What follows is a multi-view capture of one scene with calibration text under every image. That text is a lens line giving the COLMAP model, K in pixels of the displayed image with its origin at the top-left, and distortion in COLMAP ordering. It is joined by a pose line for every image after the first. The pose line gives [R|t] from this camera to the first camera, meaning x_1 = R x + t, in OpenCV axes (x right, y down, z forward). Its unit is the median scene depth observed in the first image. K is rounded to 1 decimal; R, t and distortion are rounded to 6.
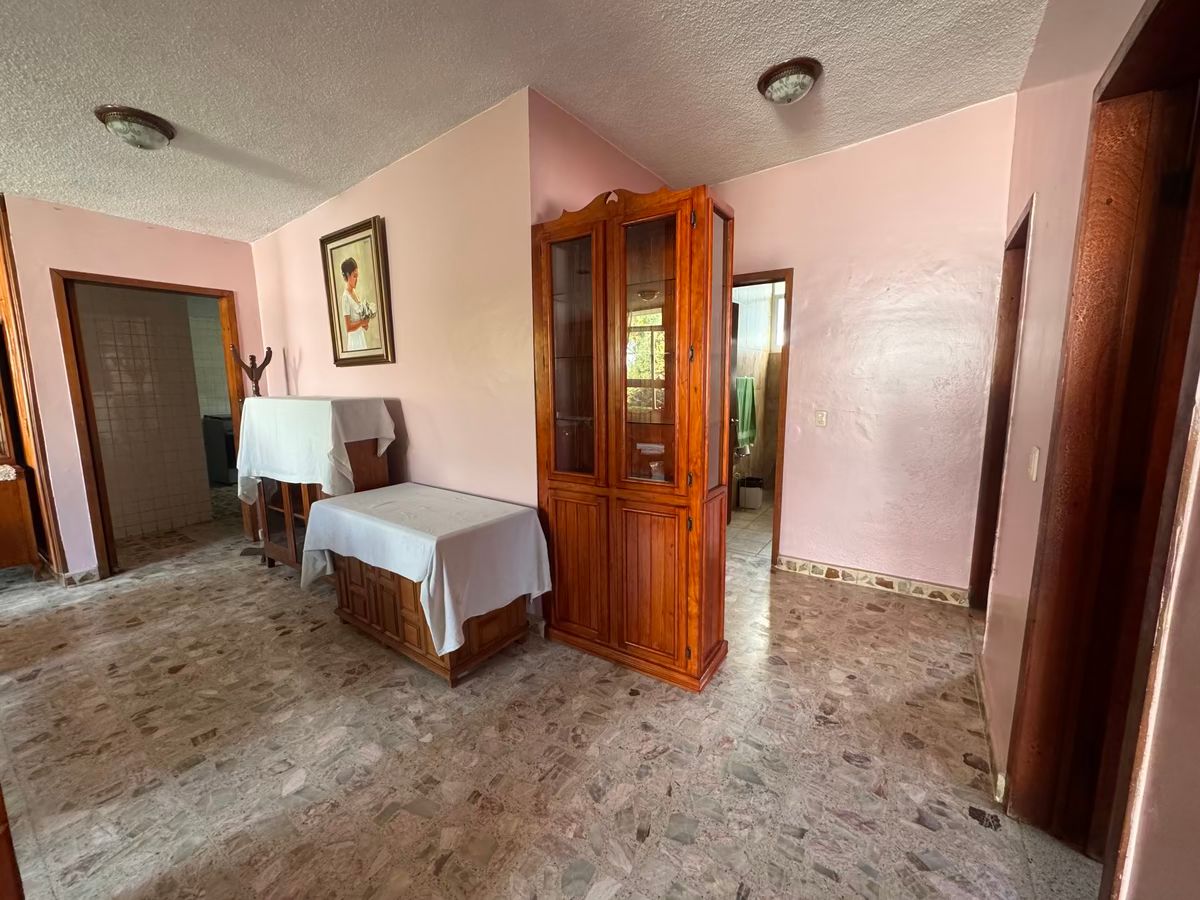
lens RADIAL K [[478.1, 0, 599.0], [0, 478.1, 449.0], [0, 0, 1]] dist [-0.001897, 0.000309]
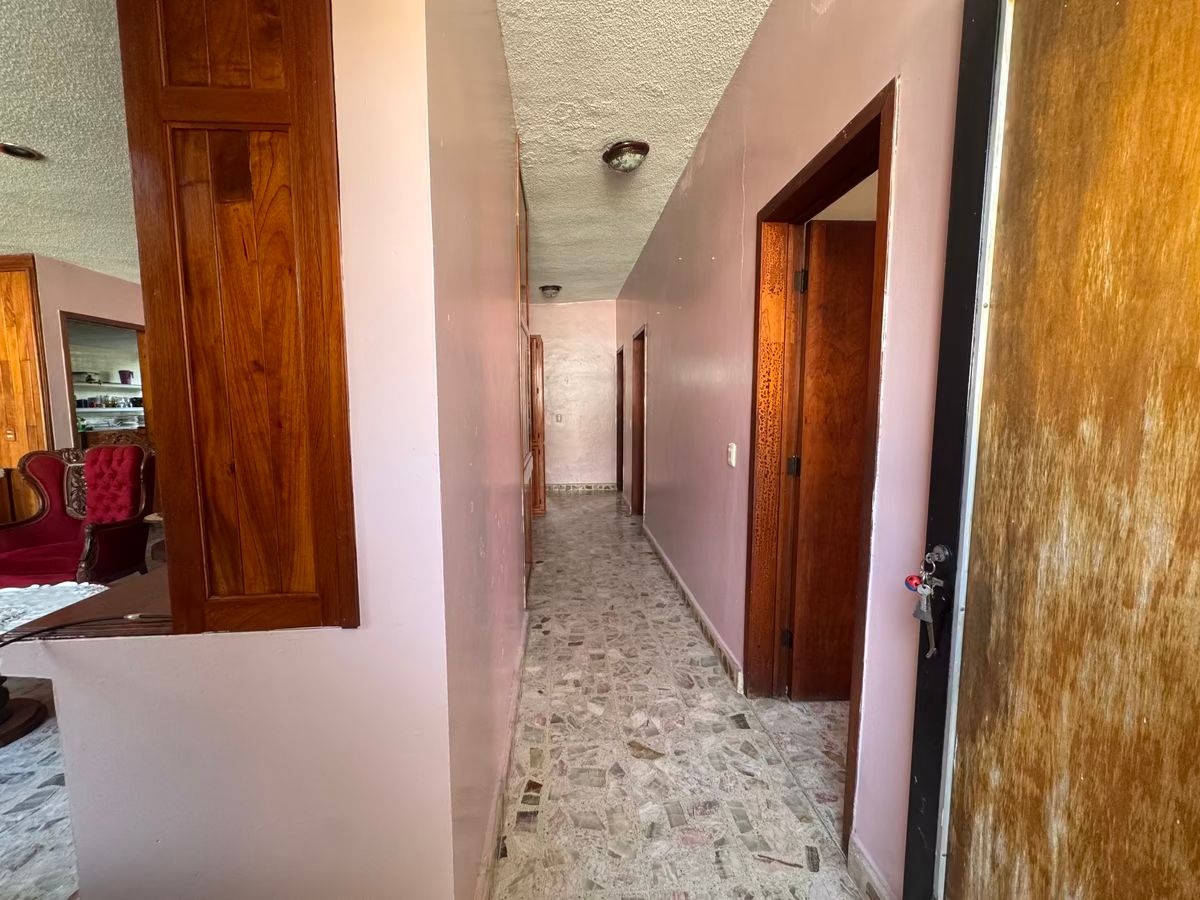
lens RADIAL K [[478.1, 0, 599.1], [0, 478.1, 447.9], [0, 0, 1]] dist [-0.001897, 0.000309]
pose [[0.783529, -0.050528, 0.619297, -0.843385], [0.081478, 0.996437, -0.021787, 0.149429], [-0.615990, 0.067530, 0.784855, -0.931272]]
